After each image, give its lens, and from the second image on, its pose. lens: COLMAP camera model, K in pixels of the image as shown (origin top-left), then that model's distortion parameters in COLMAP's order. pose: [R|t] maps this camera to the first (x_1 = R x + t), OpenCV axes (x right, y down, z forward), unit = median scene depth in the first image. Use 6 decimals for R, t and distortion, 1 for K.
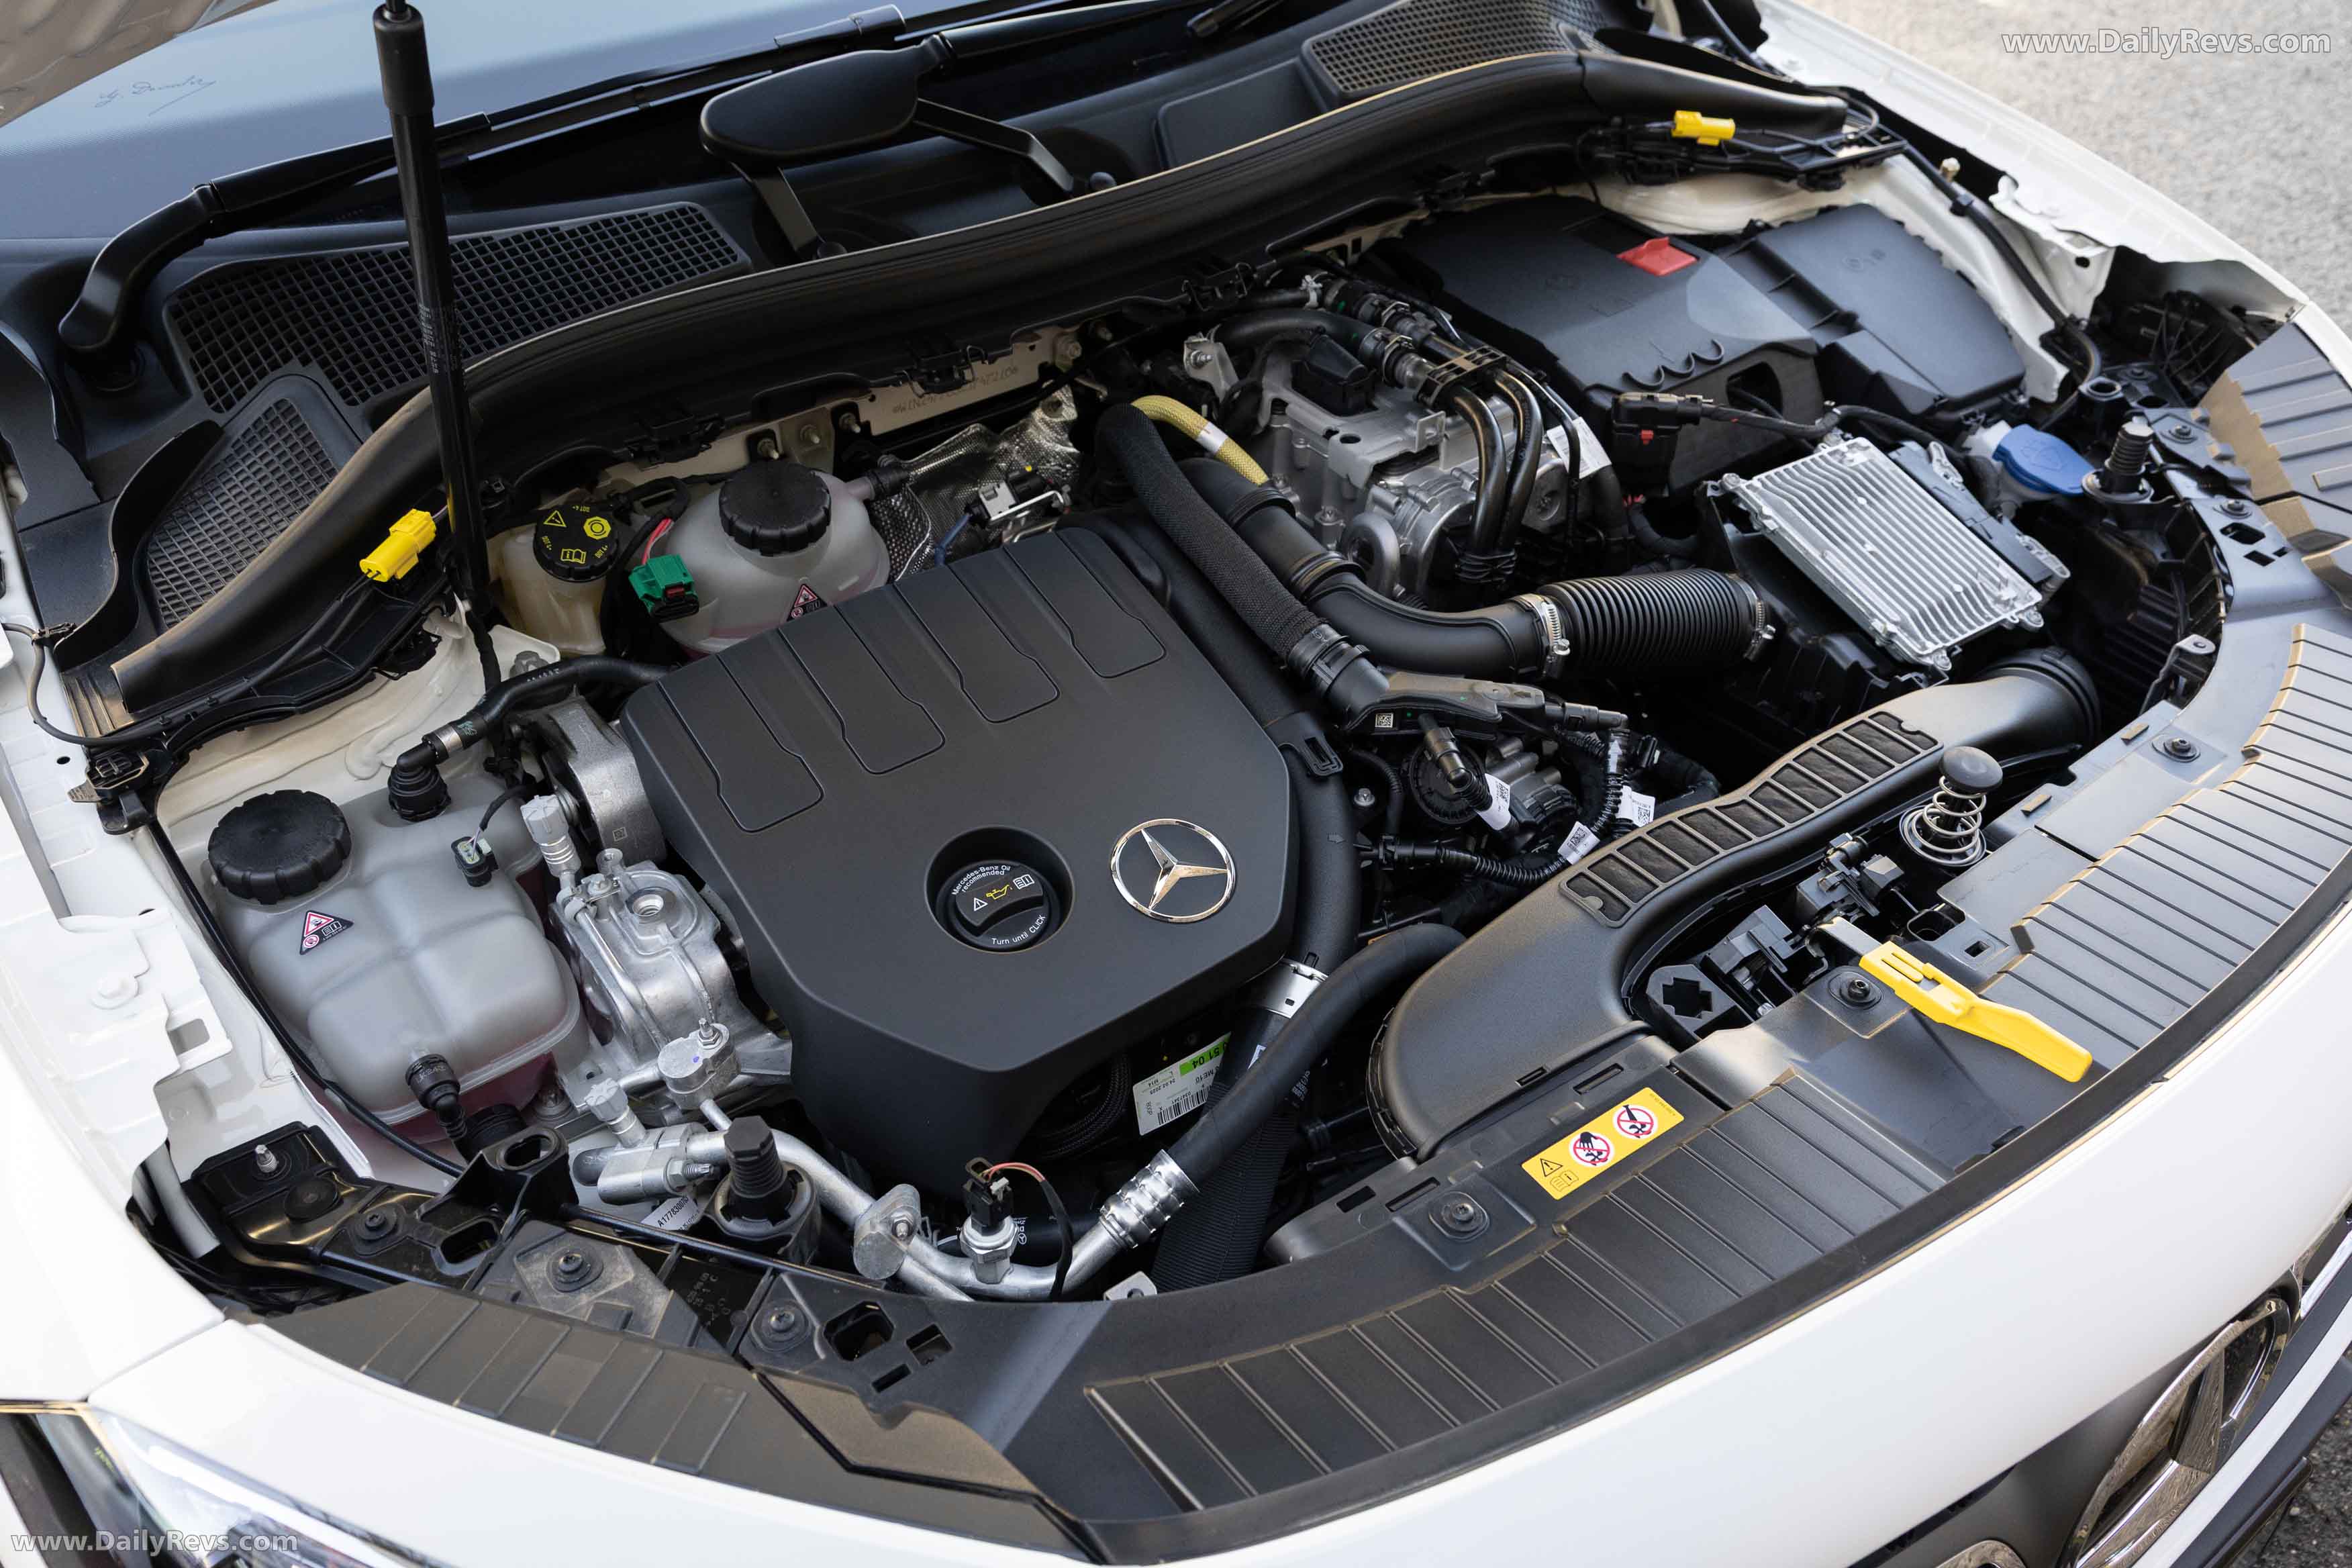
lens RADIAL K [[1806.1, 0, 1176.0], [0, 1806.1, 784.0], [0, 0, 1]] dist [-0.011334, -0.002939]
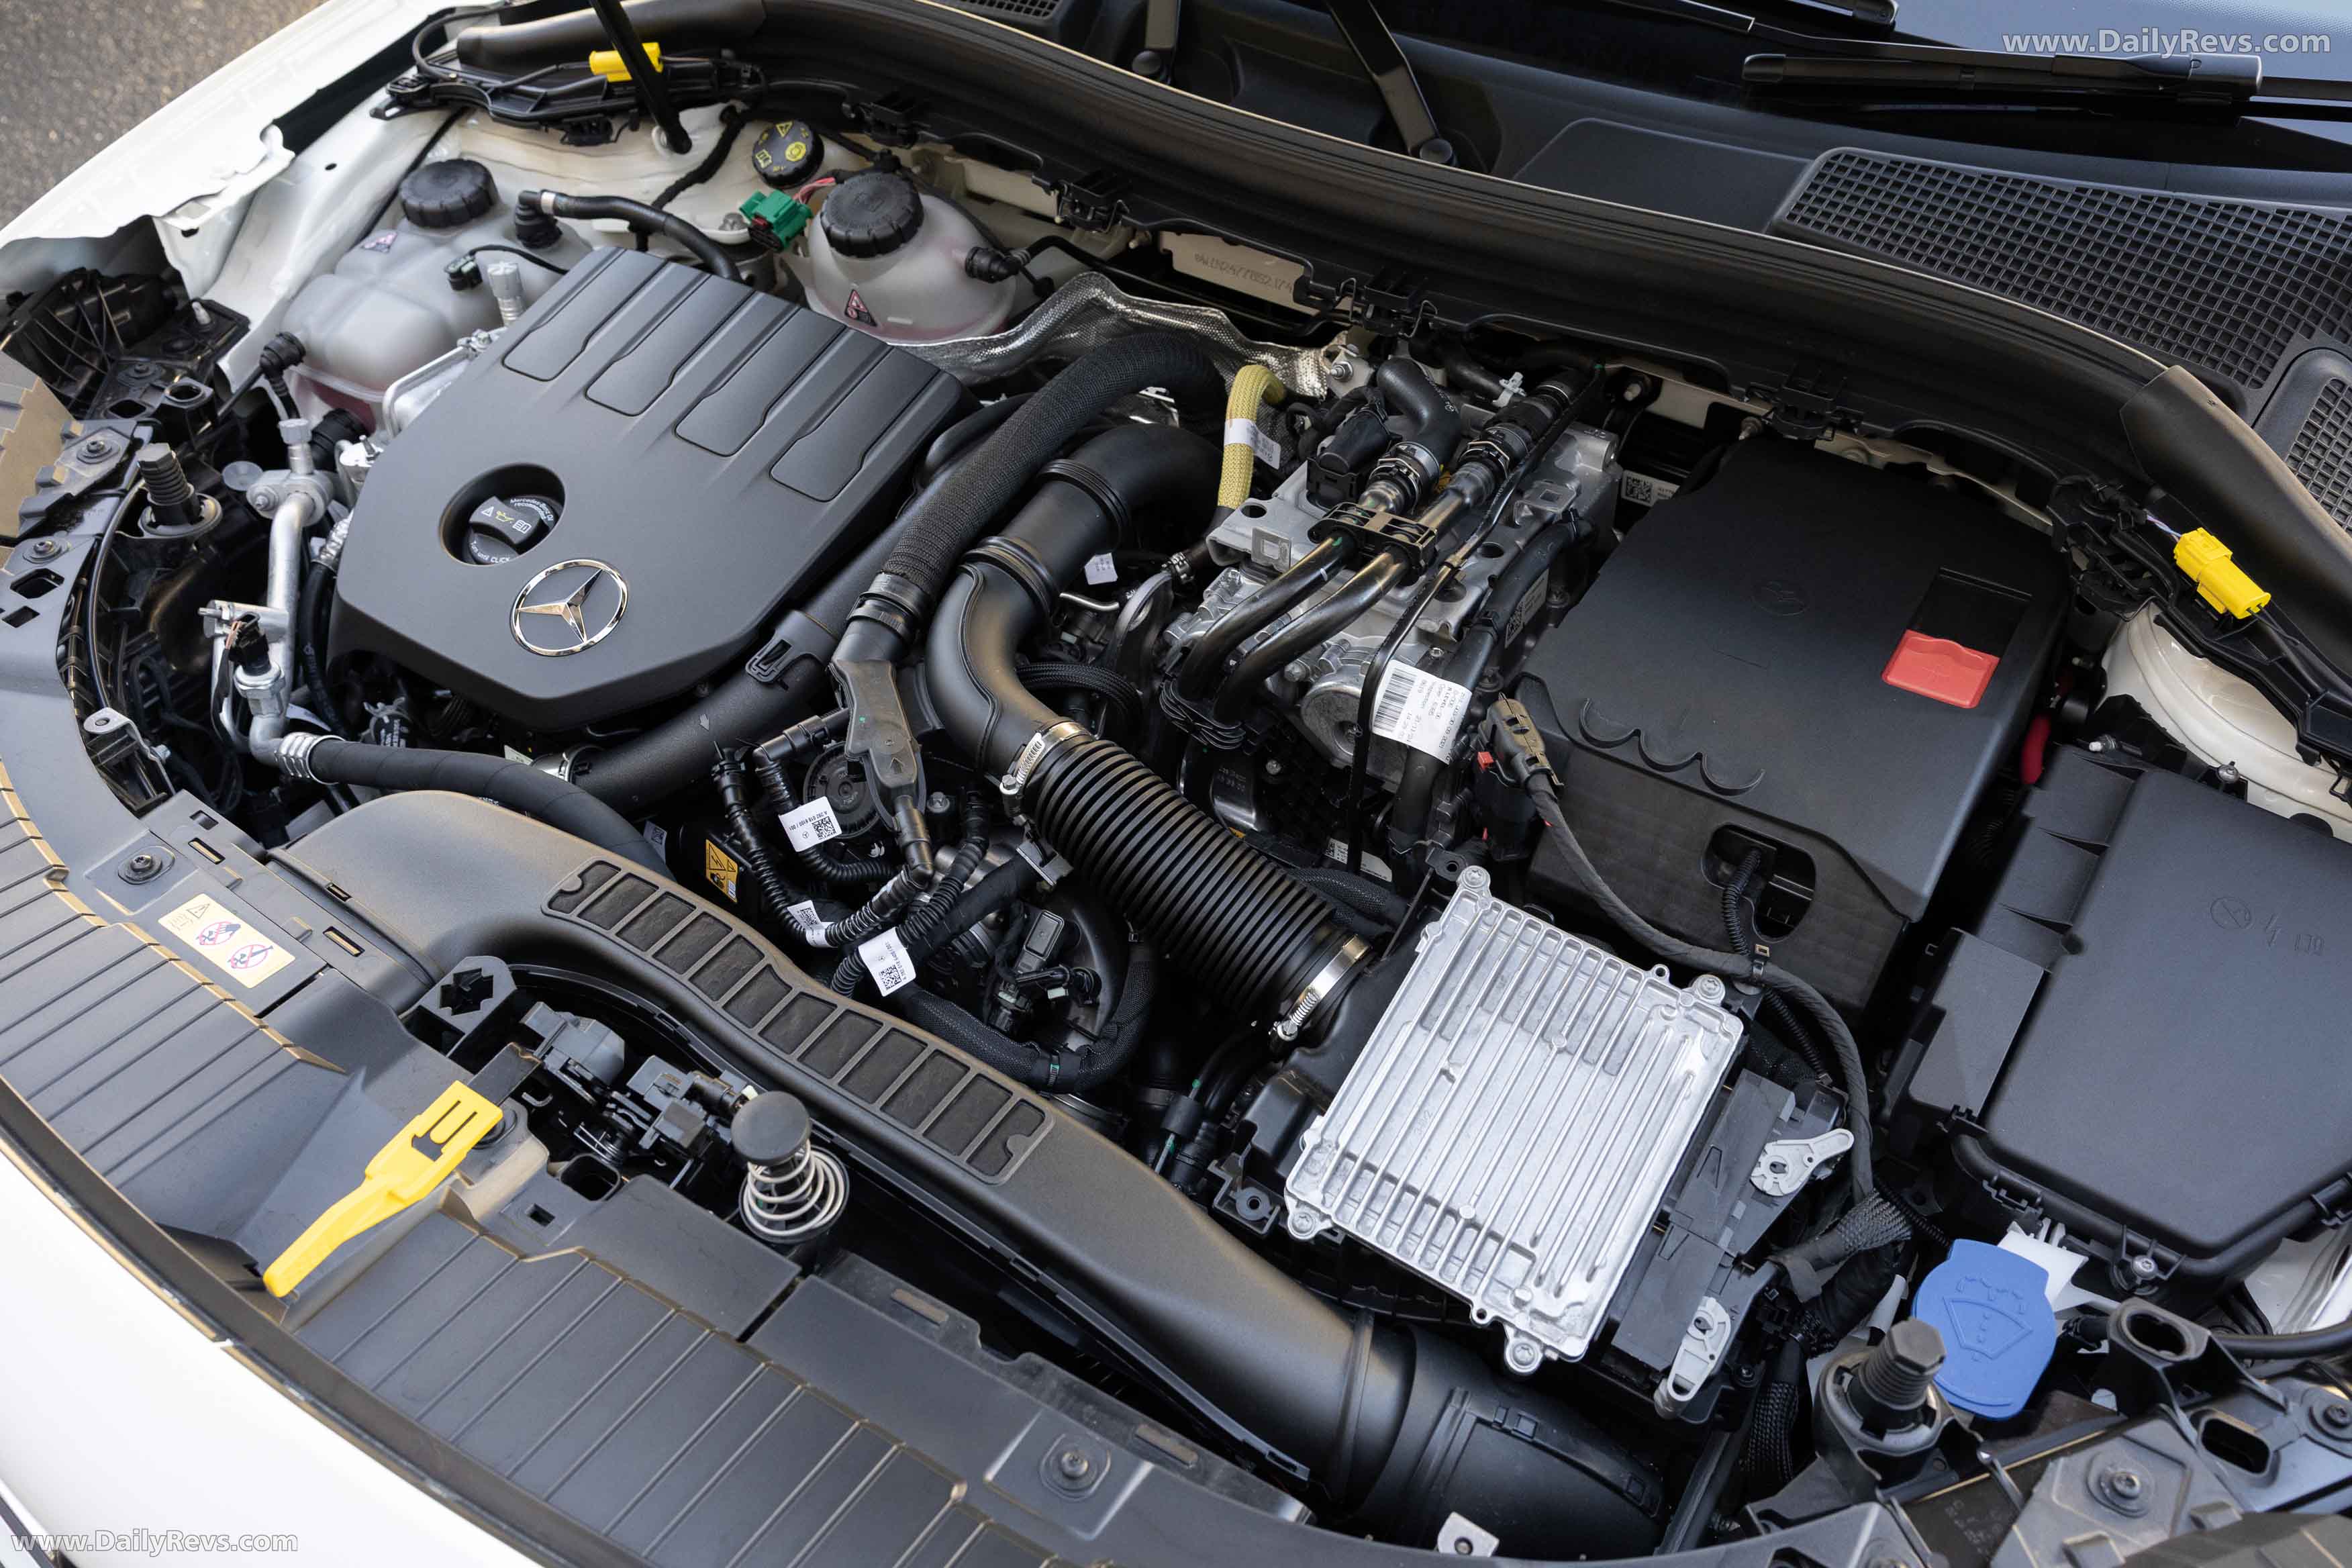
lens RADIAL K [[1844.0, 0, 1176.0], [0, 1844.0, 784.0], [0, 0, 1]] dist [-0.007146, 0.001723]
pose [[0.369956, 0.658240, -0.655632, 0.746380], [-0.610242, 0.704287, 0.362745, -0.401425], [0.700526, 0.265895, 0.662241, 0.465373]]
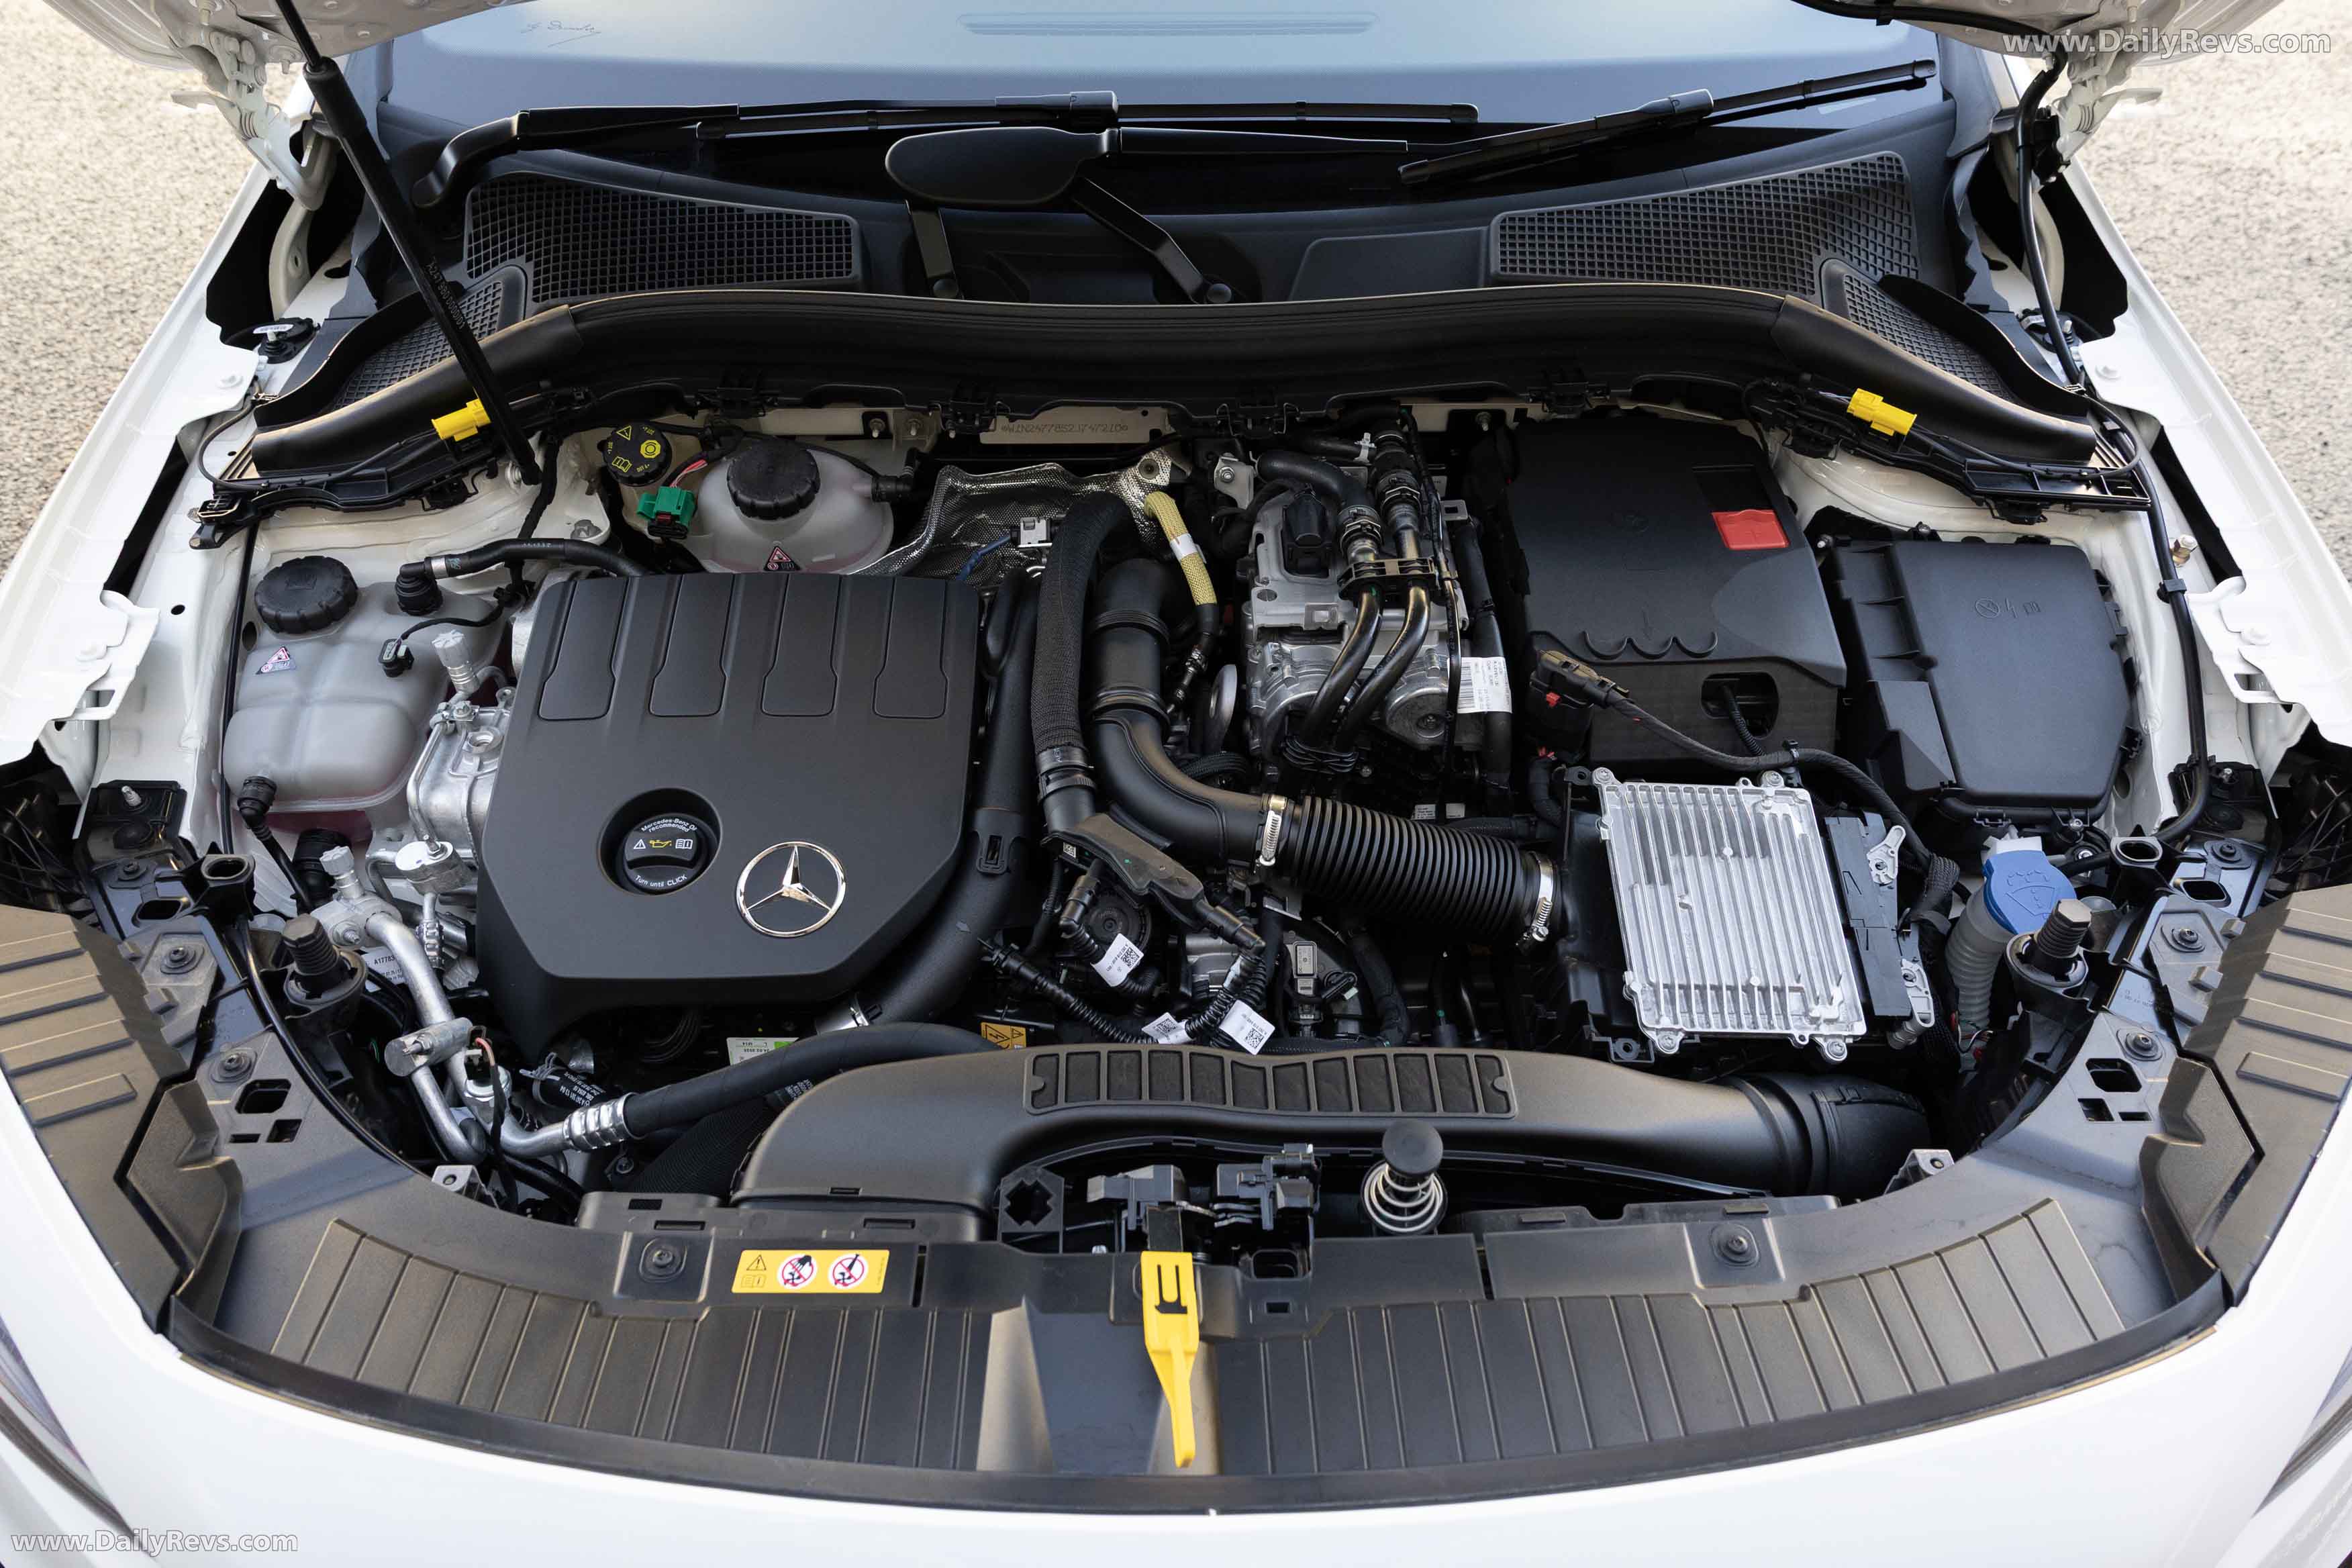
lens RADIAL K [[1653.6, 0, 1185.0], [0, 1653.6, 740.7], [0, 0, 1]] dist [0.003410, 0.000802]
pose [[0.825671, 0.394245, -0.403533, 0.500167], [-0.376576, 0.917760, 0.126122, -0.224572], [0.420069, 0.047825, 0.906231, 0.107063]]
